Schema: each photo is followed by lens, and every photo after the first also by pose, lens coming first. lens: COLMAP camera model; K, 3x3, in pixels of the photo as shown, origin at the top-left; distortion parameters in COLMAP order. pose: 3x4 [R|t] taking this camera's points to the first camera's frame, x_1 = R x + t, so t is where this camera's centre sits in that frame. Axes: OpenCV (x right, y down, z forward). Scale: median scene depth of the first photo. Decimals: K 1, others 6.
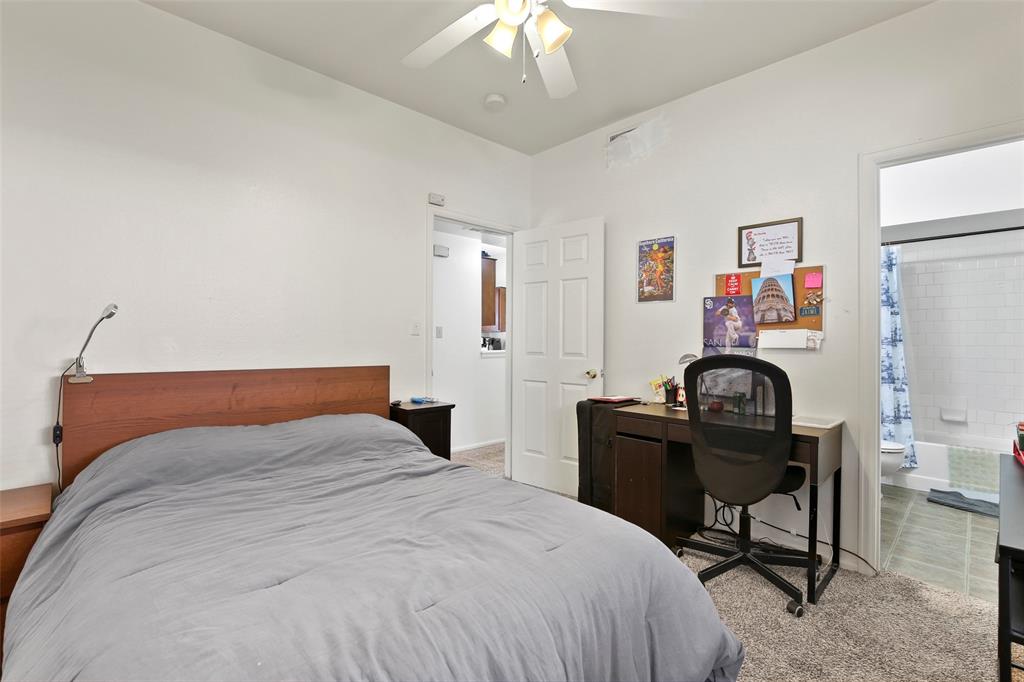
lens RADIAL K [[471.0, 0, 505.5], [0, 471.0, 343.1], [0, 0, 1]] dist [-0.011869, 0.001368]
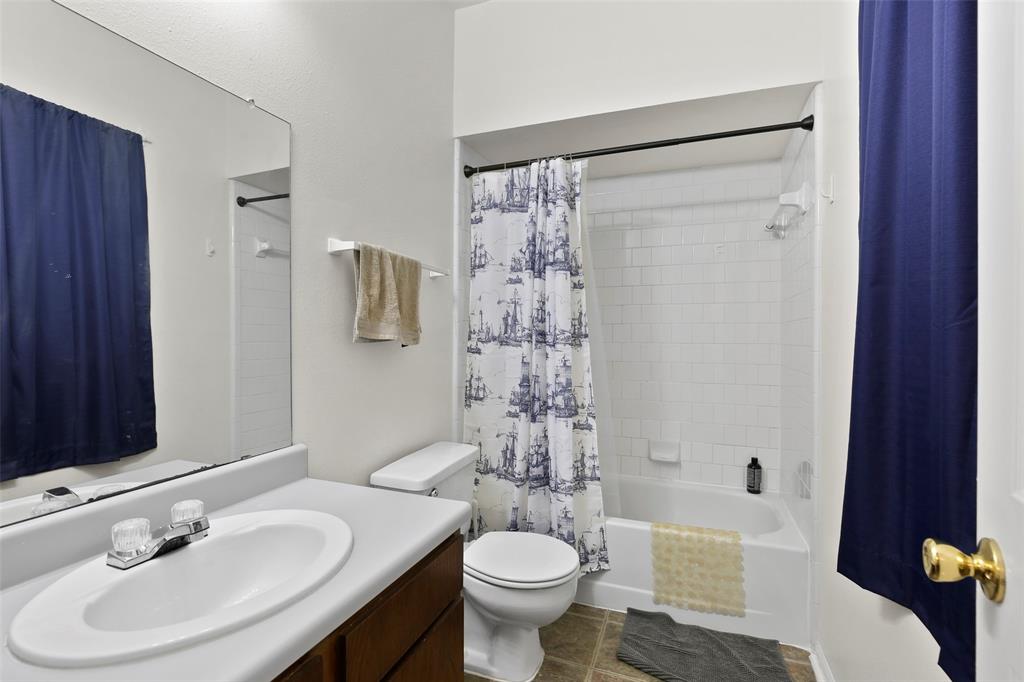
lens RADIAL K [[471.0, 0, 516.2], [0, 471.0, 338.6], [0, 0, 1]] dist [-0.011869, 0.001368]
pose [[0.904302, -0.004810, 0.426866, 0.542176], [-0.000234, 0.999931, 0.011764, -0.008687], [-0.426893, -0.010738, 0.904239, 0.544160]]
